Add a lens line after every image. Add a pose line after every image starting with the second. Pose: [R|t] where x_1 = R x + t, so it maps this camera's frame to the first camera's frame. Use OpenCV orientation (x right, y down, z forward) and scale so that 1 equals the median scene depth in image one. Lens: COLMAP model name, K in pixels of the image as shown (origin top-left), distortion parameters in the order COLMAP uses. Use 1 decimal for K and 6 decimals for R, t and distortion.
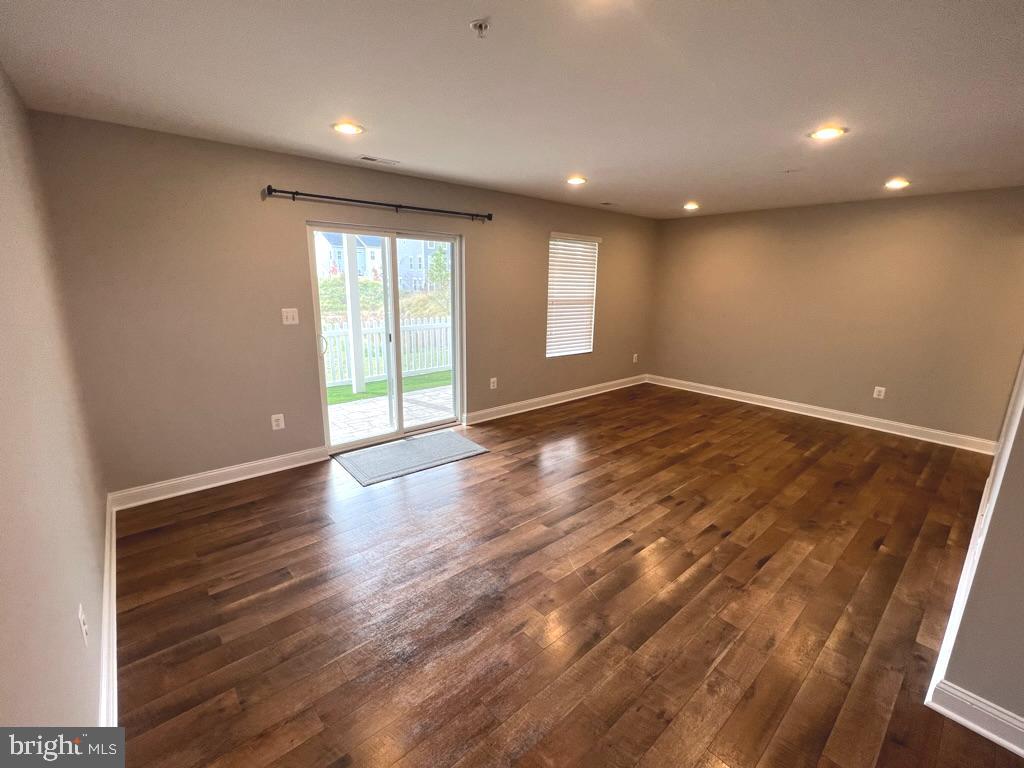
lens RADIAL K [[442.0, 0, 512.0], [0, 442.0, 384.0], [0, 0, 1]] dist [0.000043, 0.000129]
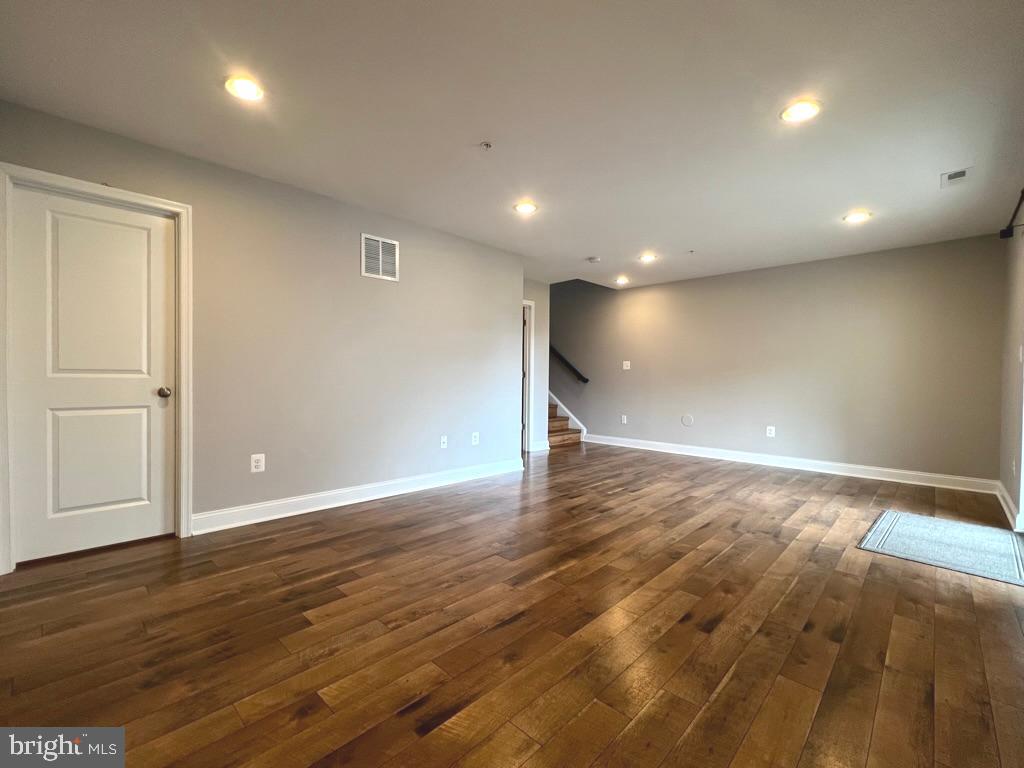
lens RADIAL K [[442.0, 0, 512.0], [0, 442.0, 384.0], [0, 0, 1]] dist [0.000043, 0.000129]
pose [[-0.995903, -0.026593, -0.086430, 0.582709], [-0.047227, 0.968033, 0.246337, -0.248552], [0.077116, 0.249409, -0.965323, 1.677607]]
